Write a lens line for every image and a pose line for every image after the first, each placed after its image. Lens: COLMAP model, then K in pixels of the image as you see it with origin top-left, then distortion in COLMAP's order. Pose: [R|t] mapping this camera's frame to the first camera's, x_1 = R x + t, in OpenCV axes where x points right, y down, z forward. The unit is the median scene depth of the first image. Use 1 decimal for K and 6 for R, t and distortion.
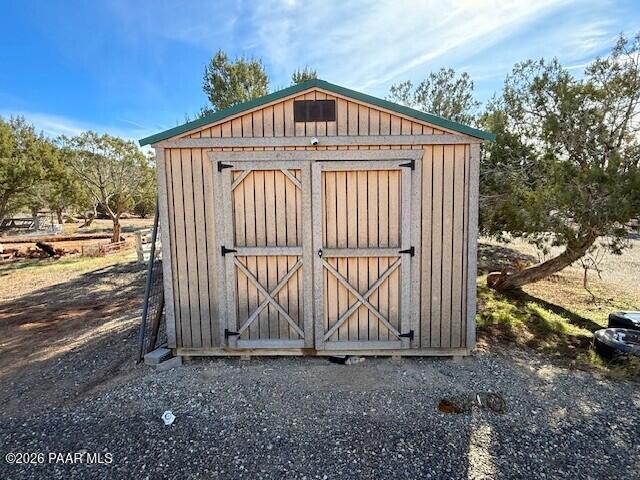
lens RADIAL K [[347.8, 0, 321.4], [0, 347.8, 241.0], [0, 0, 1]] dist [0.000464, 0.000031]
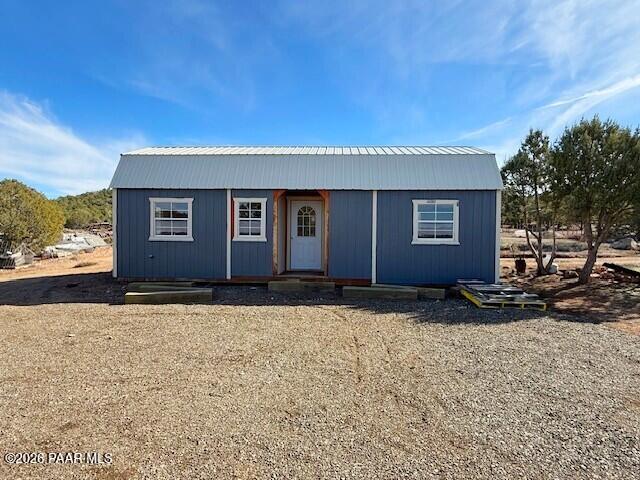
lens RADIAL K [[347.8, 0, 318.5], [0, 347.8, 230.9], [0, 0, 1]] dist [0.000464, 0.000031]
pose [[0.755282, 0.017269, -0.655172, -2.649935], [-0.061529, 0.997106, -0.044649, 0.017570], [0.652505, 0.074035, 0.754159, -0.556623]]
